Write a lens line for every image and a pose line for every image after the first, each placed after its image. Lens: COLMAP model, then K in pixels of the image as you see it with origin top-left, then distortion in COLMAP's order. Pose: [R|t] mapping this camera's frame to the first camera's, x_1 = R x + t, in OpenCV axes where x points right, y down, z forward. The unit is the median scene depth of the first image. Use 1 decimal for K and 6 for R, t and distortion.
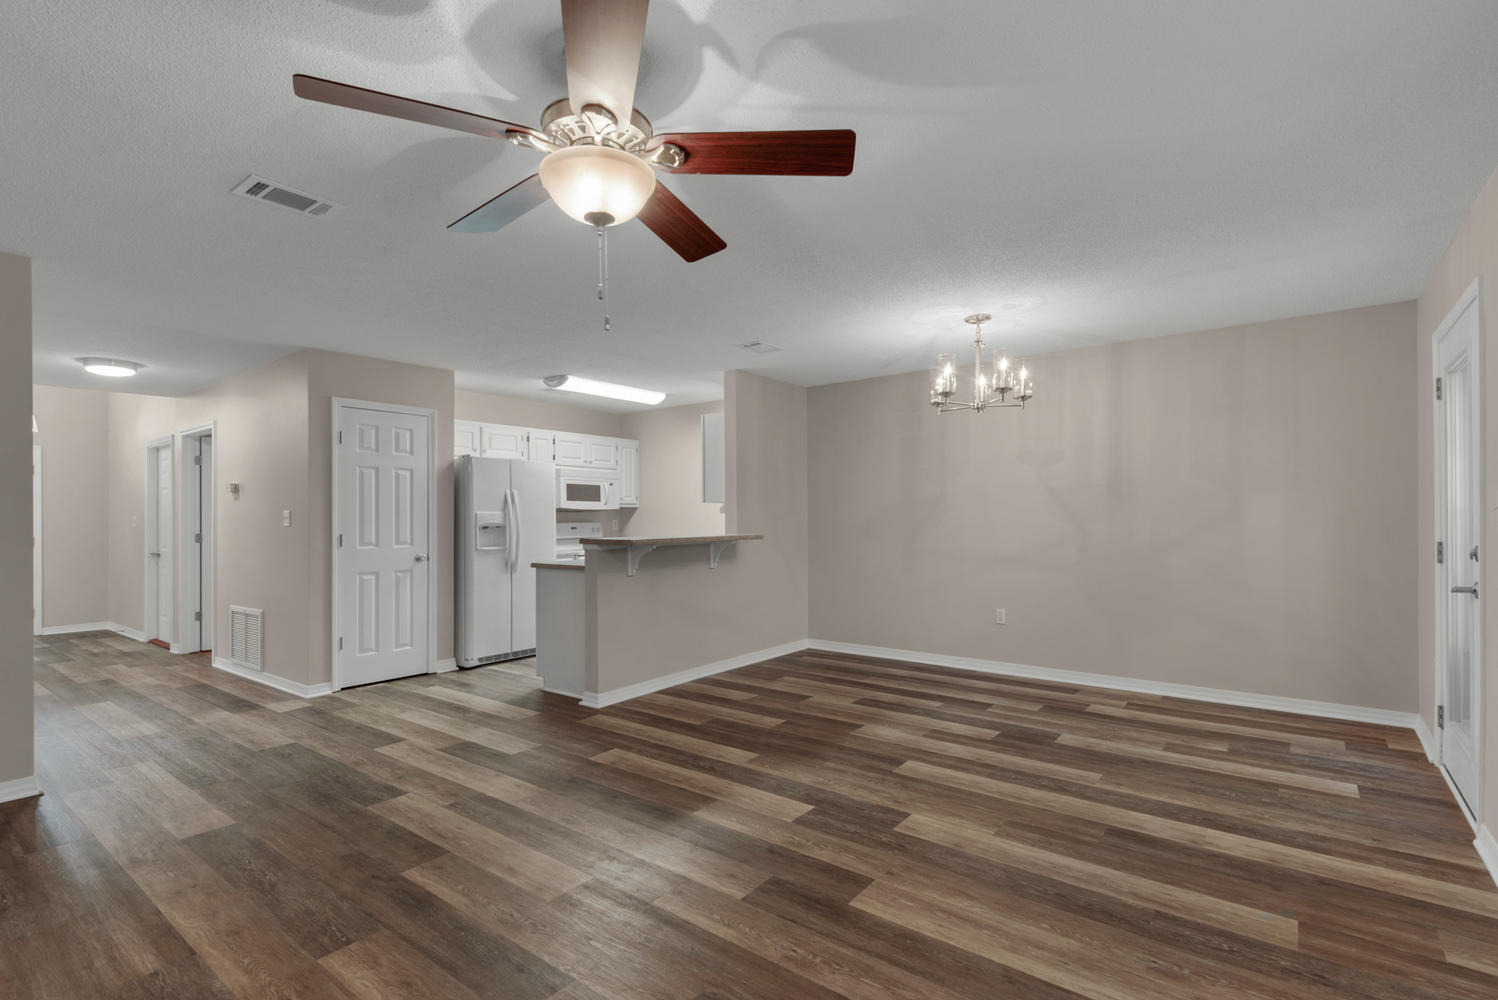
lens RADIAL K [[705.1, 0, 723.5], [0, 705.1, 513.5], [0, 0, 1]] dist [0.041989, -0.027324]
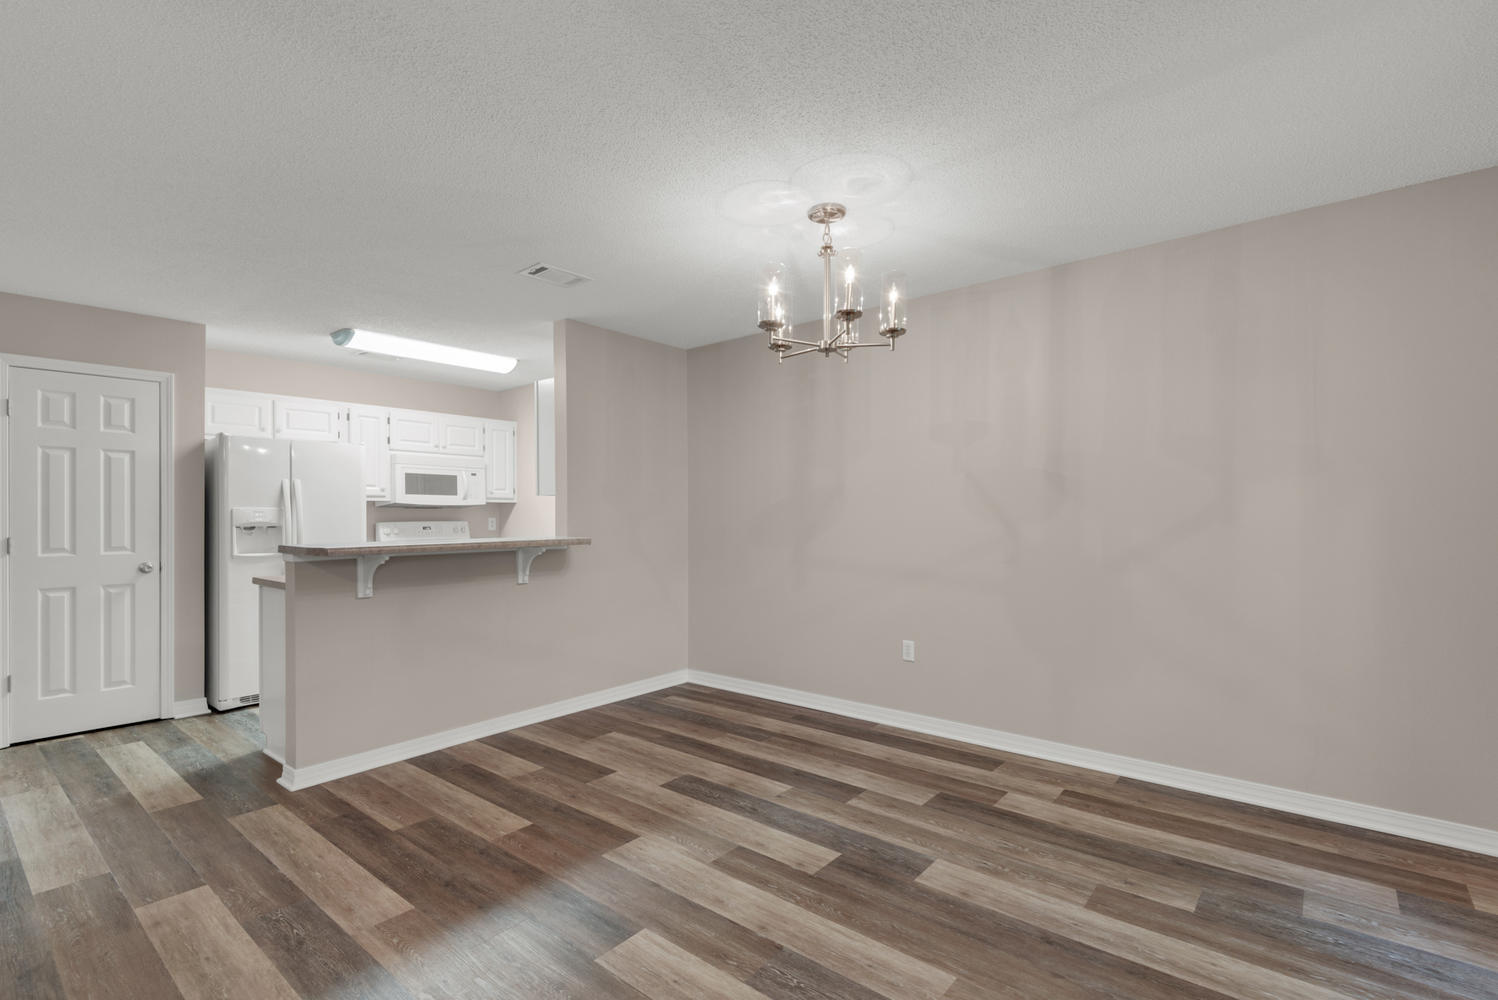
lens RADIAL K [[696.2, 0, 727.8], [0, 696.2, 513.9], [0, 0, 1]] dist [0.022639, -0.013491]
pose [[0.999432, 0.000197, -0.033691, 0.288935], [-0.000020, 0.999986, 0.005252, 0.000531], [0.033692, -0.005249, 0.999418, 0.349710]]
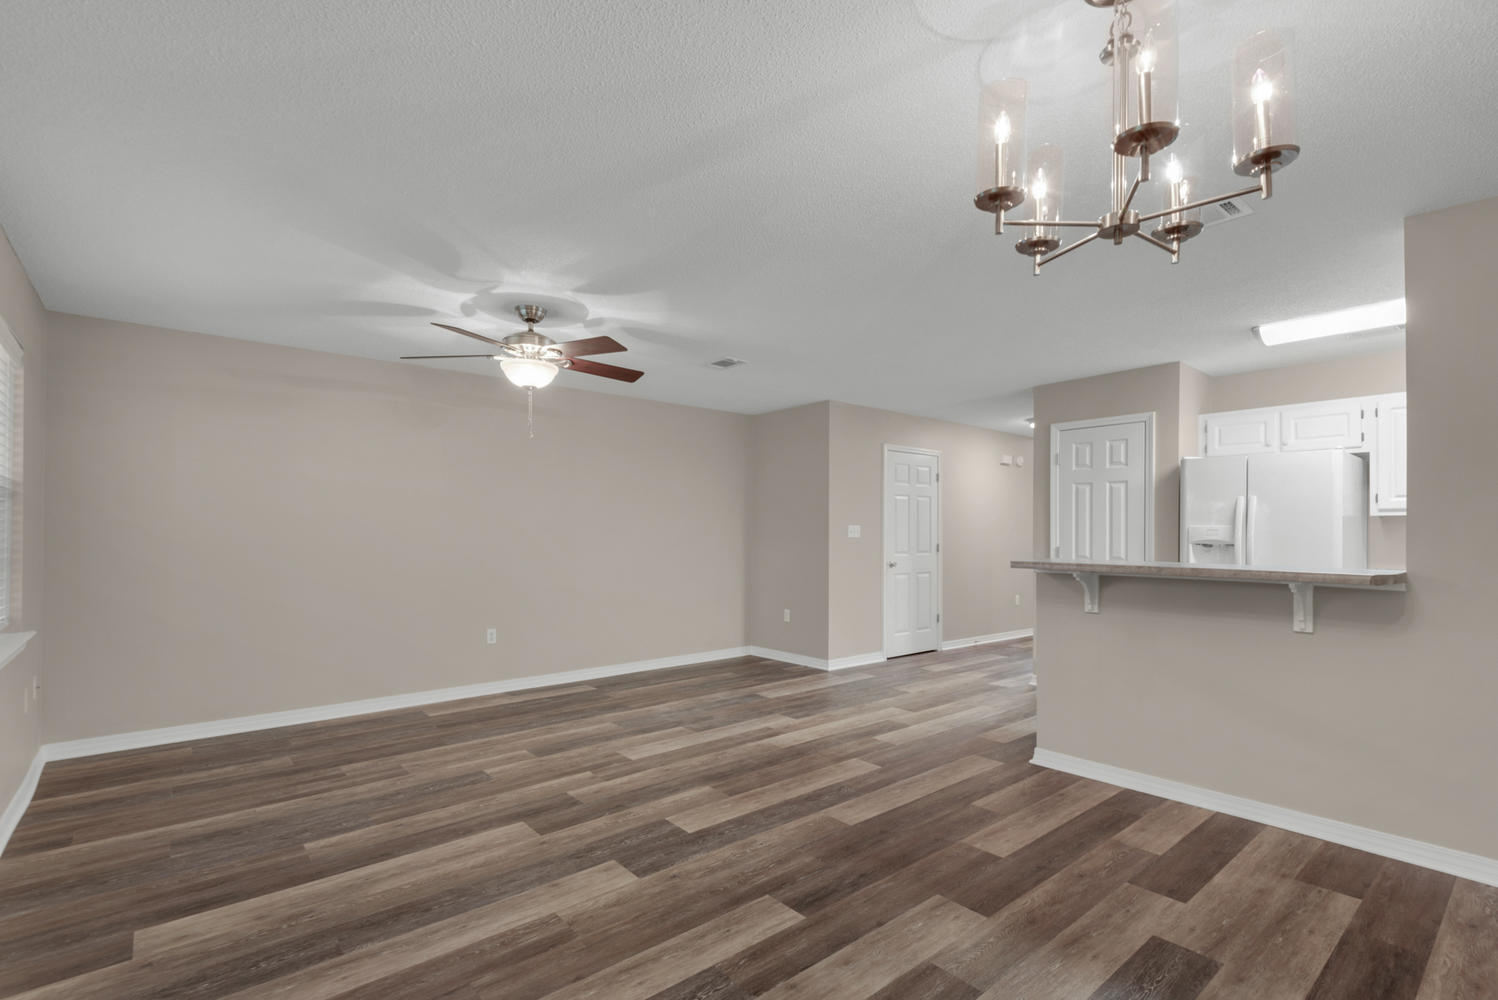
lens RADIAL K [[687.7, 0, 756.5], [0, 687.7, 519.9], [0, 0, 1]] dist [0.041760, -0.024146]
pose [[-0.186104, -0.011349, -0.982465, 0.735154], [0.004874, 0.999910, -0.012474, -0.002549], [0.982518, -0.007110, -0.186032, 0.888937]]
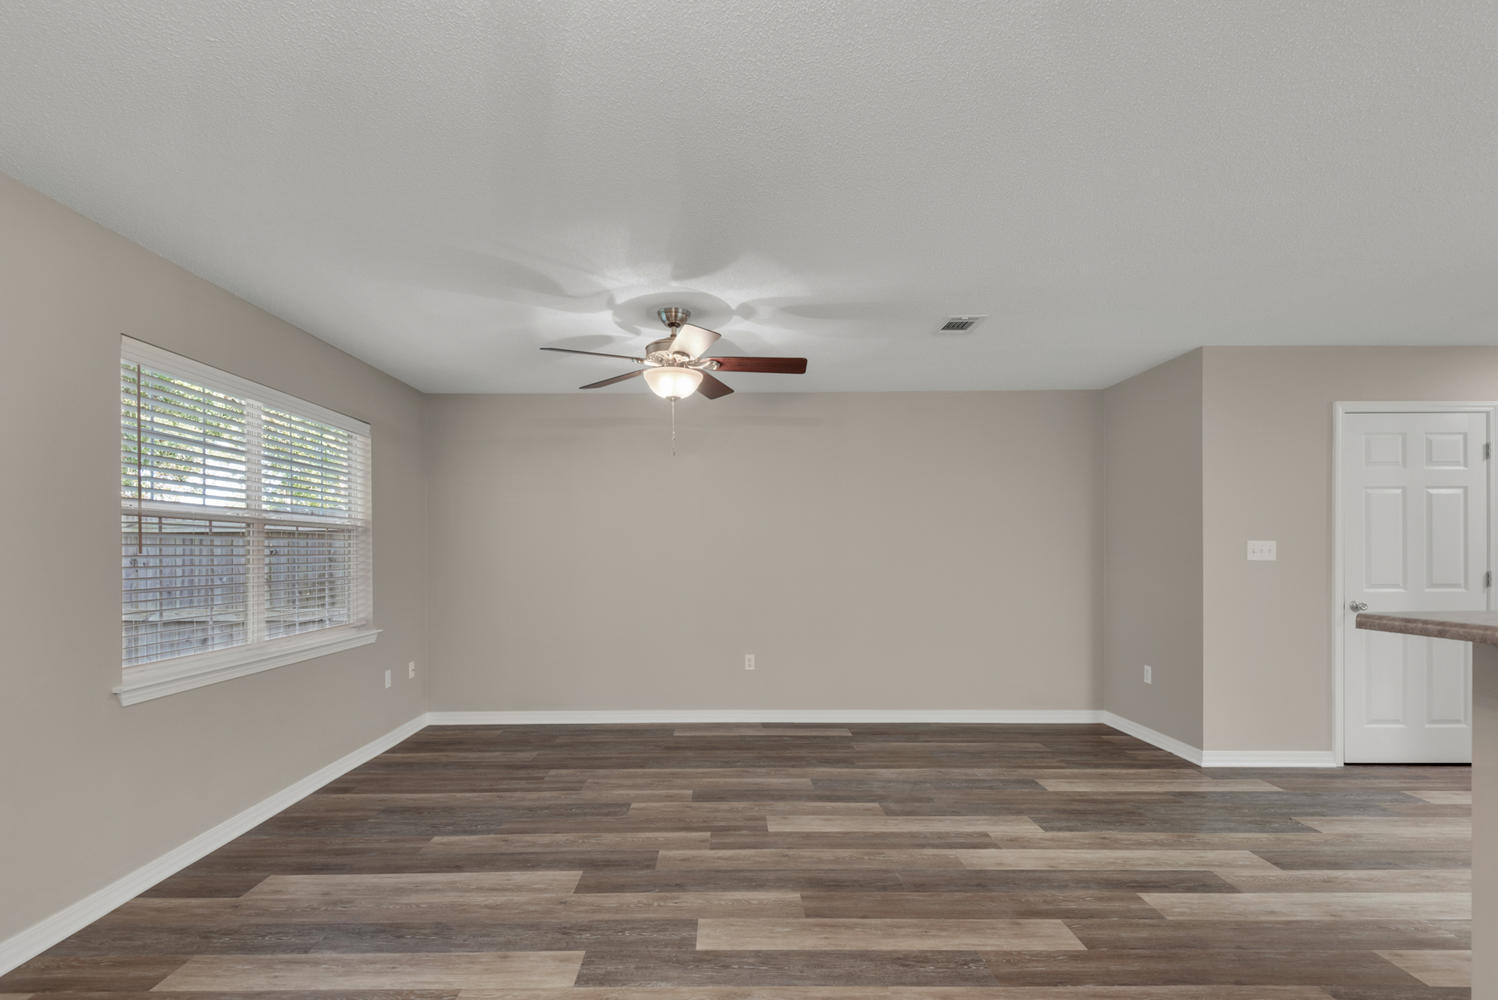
lens RADIAL K [[715.0, 0, 719.6], [0, 715.0, 553.2], [0, 0, 1]] dist [0.043171, -0.030334]
pose [[-0.781381, 0.012362, -0.623932, 0.405944], [0.013720, 0.999902, 0.002629, -0.004618], [0.623904, -0.006506, -0.781474, 1.129711]]
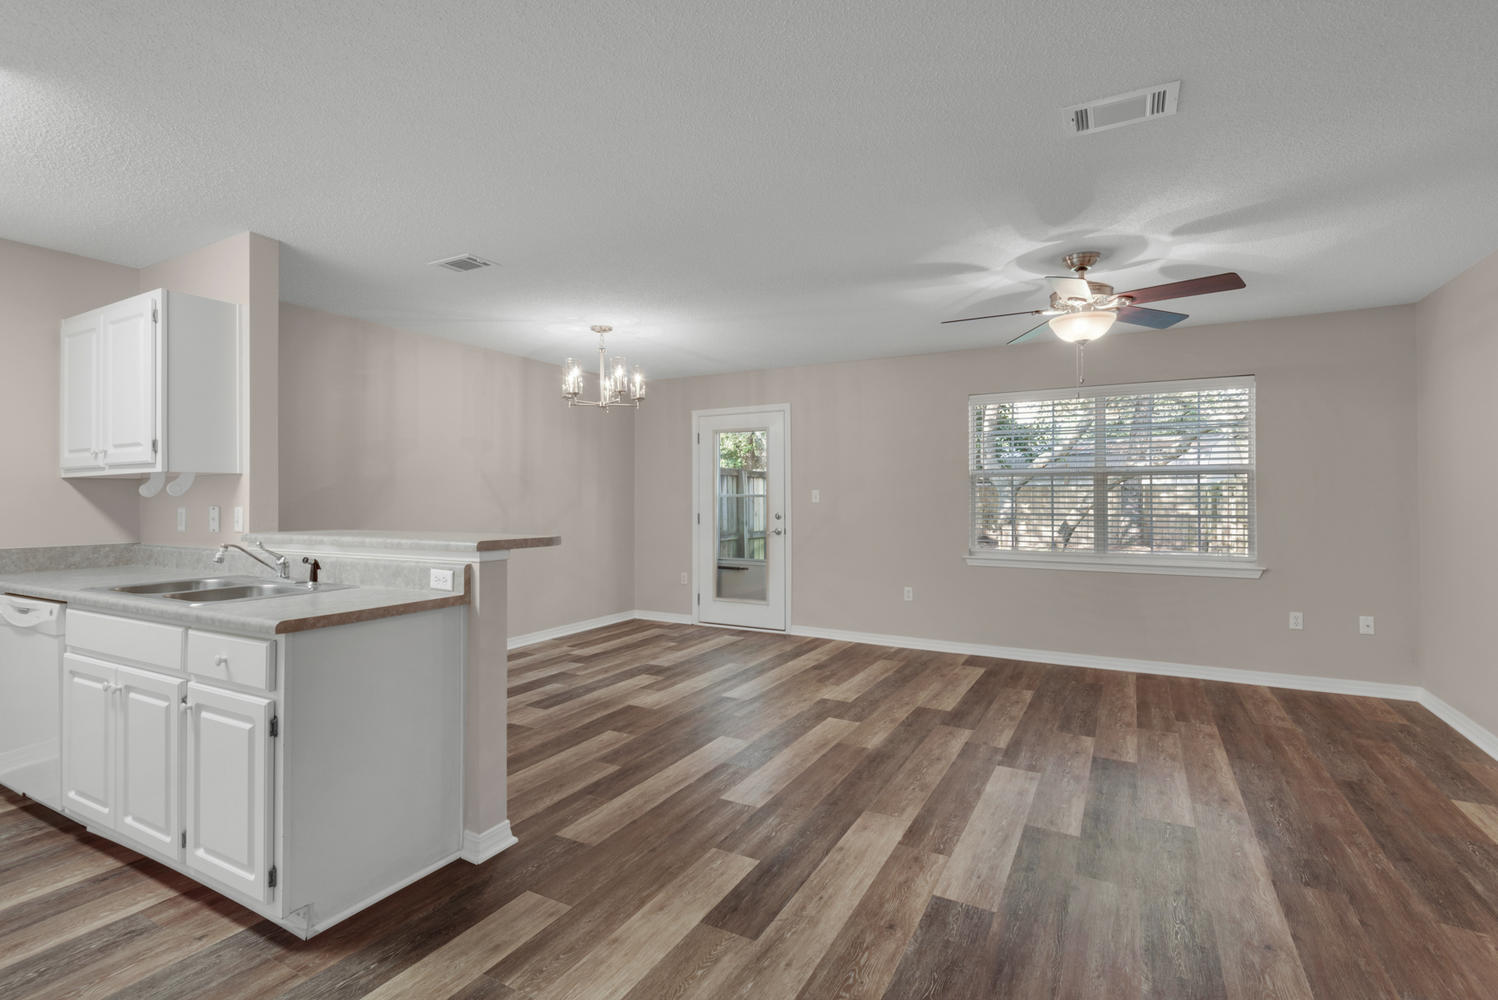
lens RADIAL K [[719.8, 0, 749.0], [0, 719.8, 500.0], [0, 0, 1]] dist [0.018063, -0.000106]
pose [[-0.184233, 0.002786, 0.982879, -0.832204], [-0.002195, 0.999992, -0.003246, 0.003256], [-0.982880, -0.002755, -0.184225, 0.982081]]
